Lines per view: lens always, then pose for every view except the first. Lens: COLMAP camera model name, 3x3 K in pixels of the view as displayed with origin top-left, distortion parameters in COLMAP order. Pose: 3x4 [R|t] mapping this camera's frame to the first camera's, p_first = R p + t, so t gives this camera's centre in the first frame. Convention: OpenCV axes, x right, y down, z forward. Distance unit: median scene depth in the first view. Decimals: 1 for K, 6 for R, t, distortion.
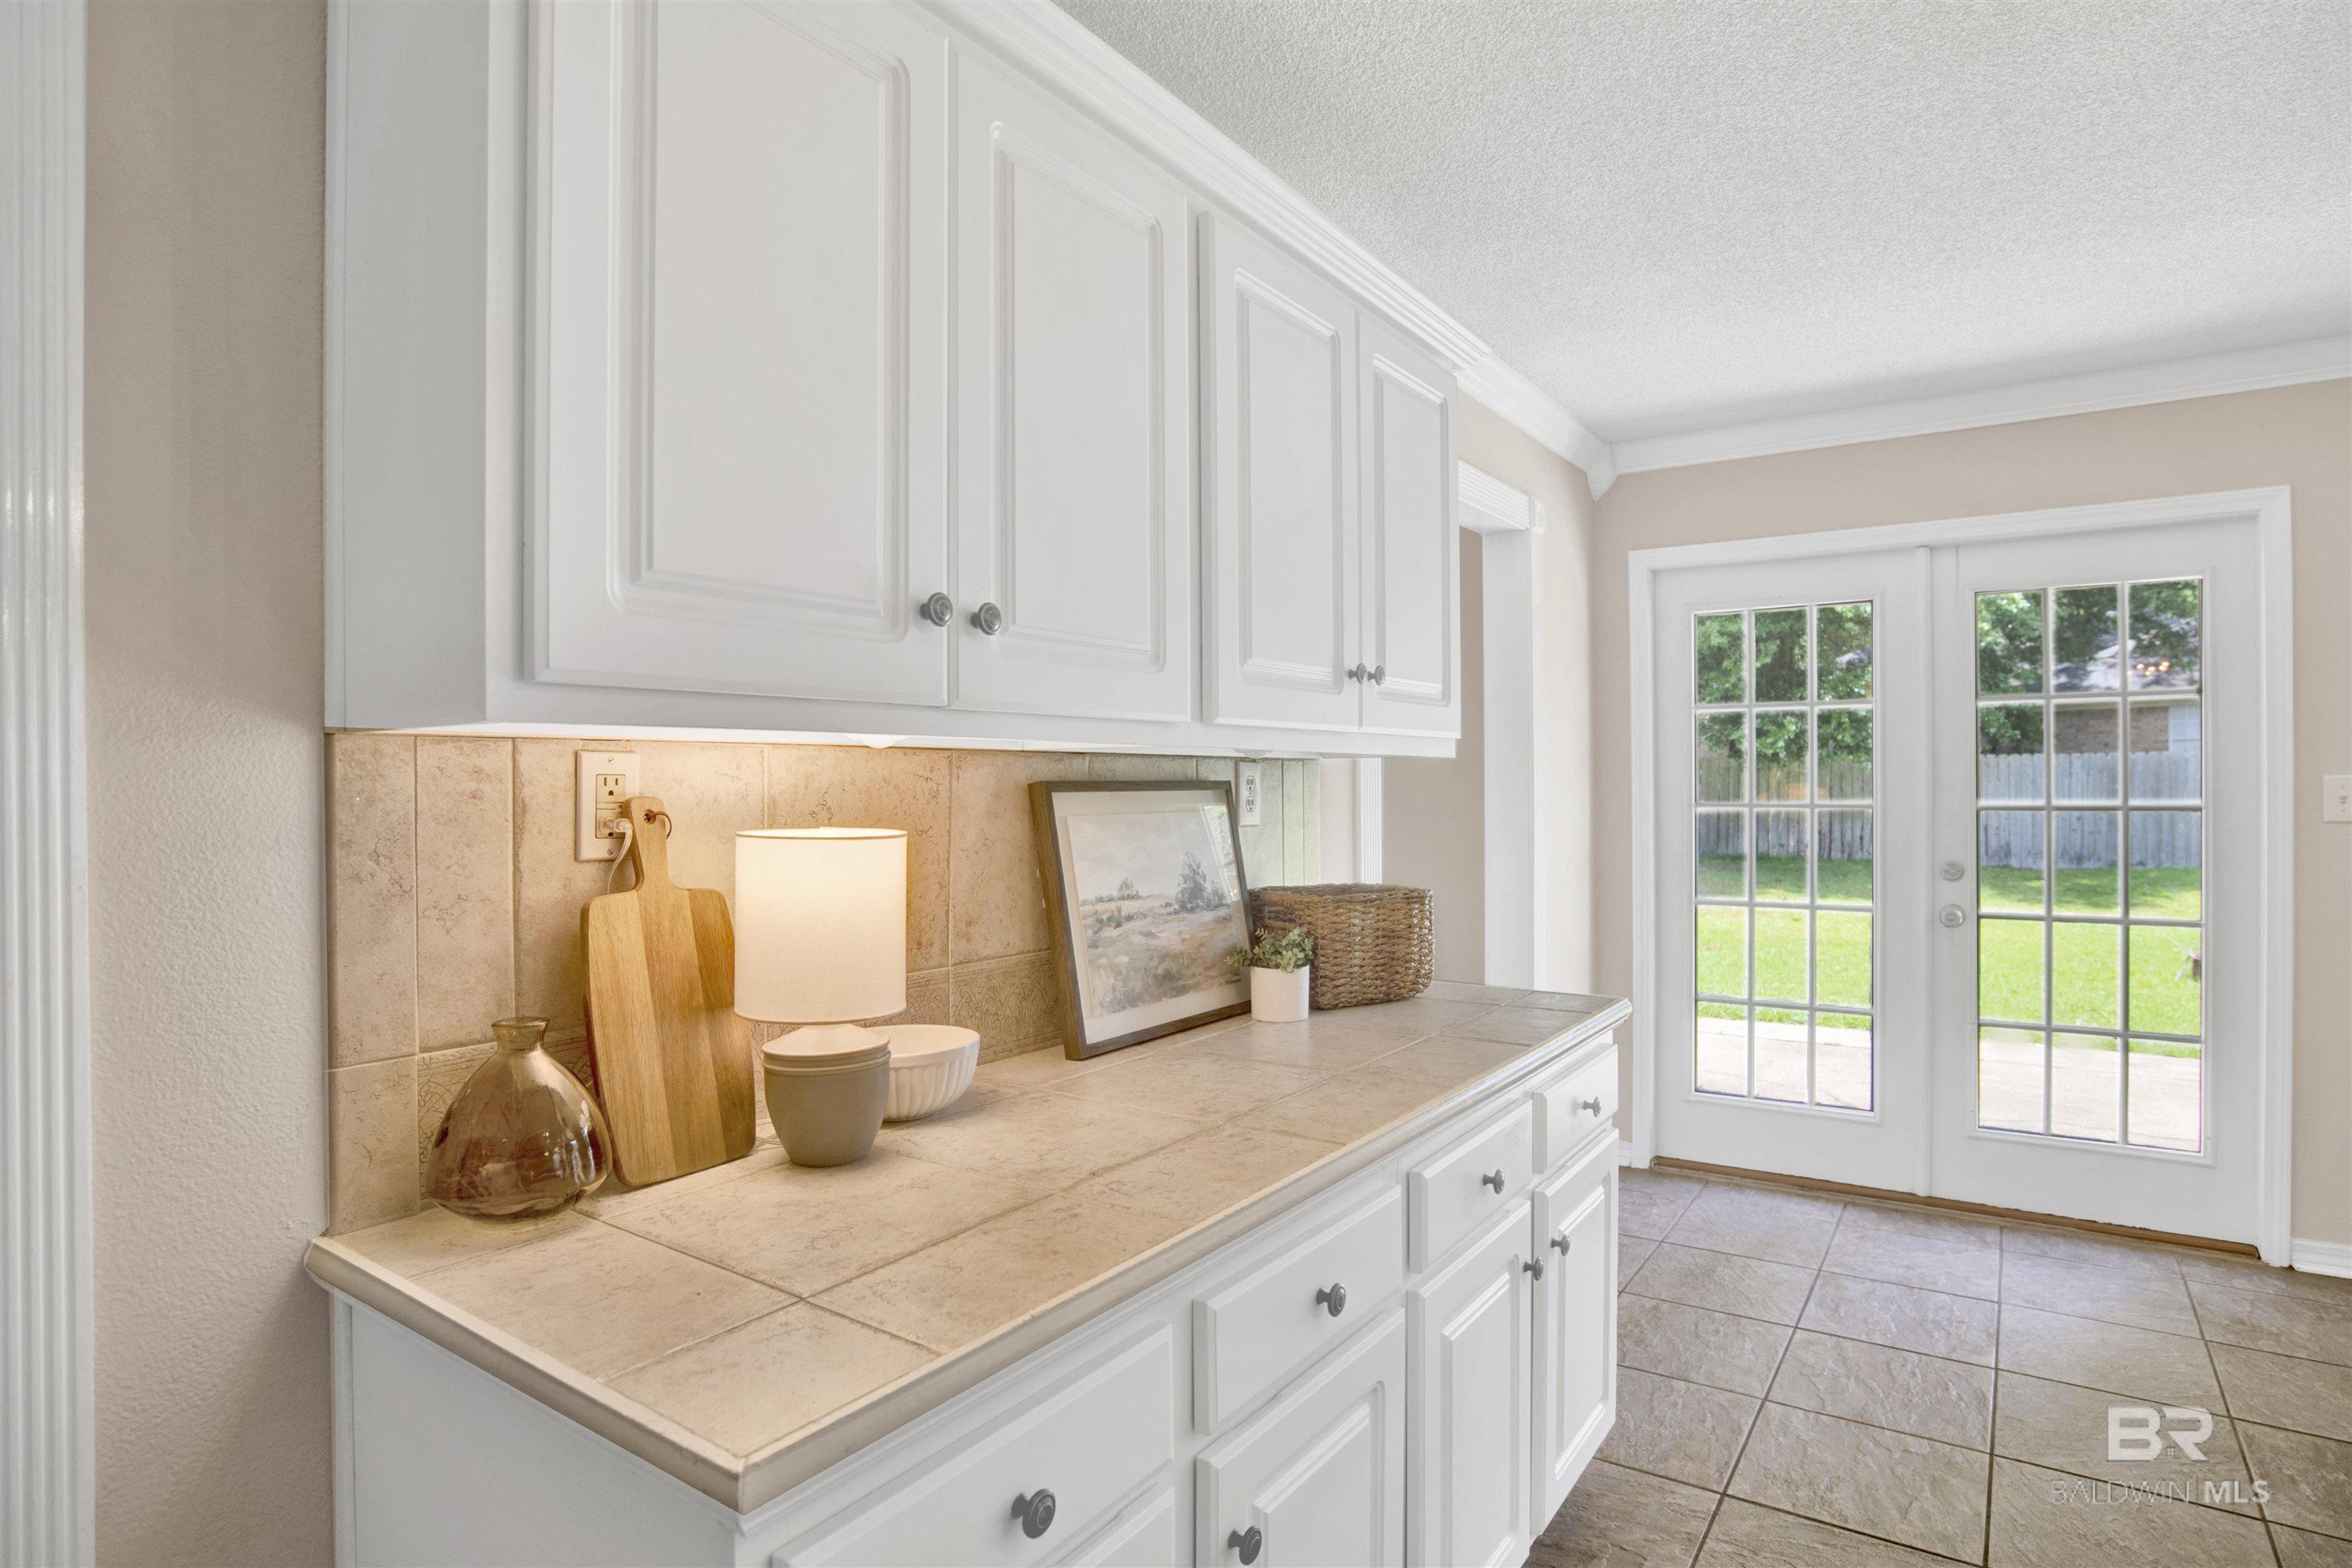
lens RADIAL K [[1246.8, 0, 1194.5], [0, 1246.8, 785.6], [0, 0, 1]] dist [-0.045751, 0.004337]
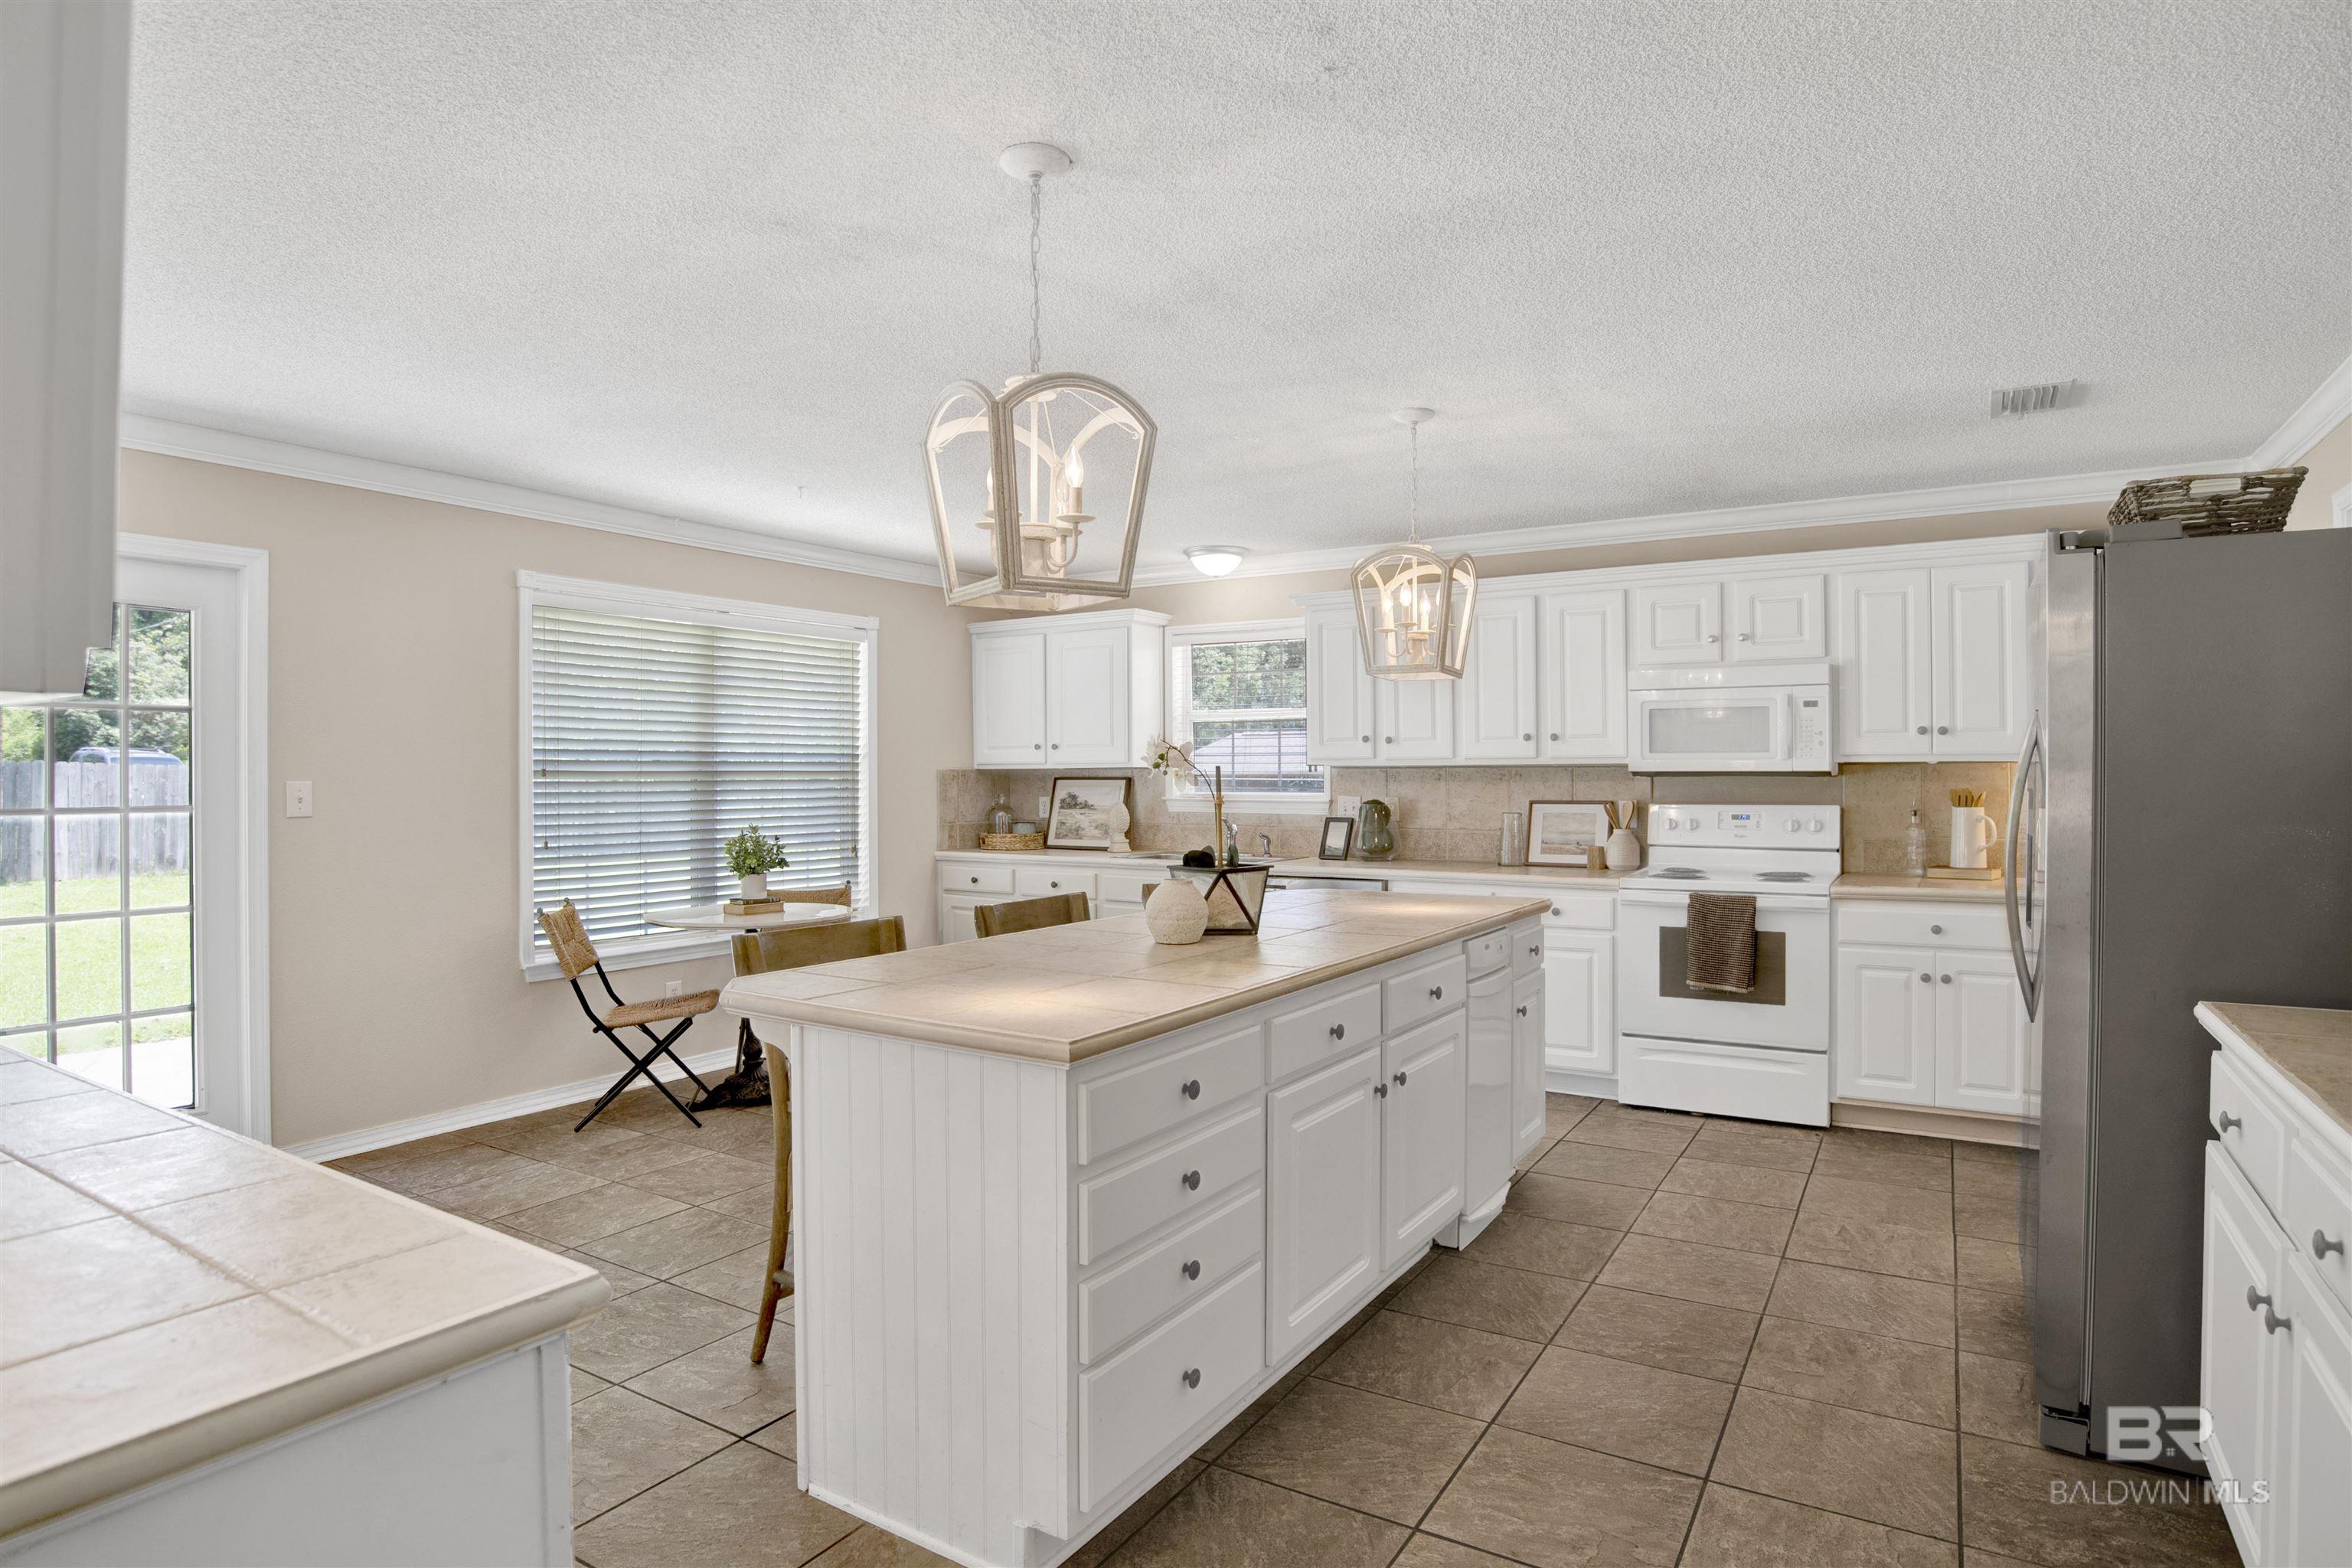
lens RADIAL K [[1246.8, 0, 1189.3], [0, 1246.8, 781.4], [0, 0, 1]] dist [-0.045751, 0.004337]
pose [[-0.040489, 0.003883, 0.999172, -0.664211], [0.002598, 0.999989, -0.003781, -0.001753], [-0.999177, 0.002443, -0.040499, 0.143460]]
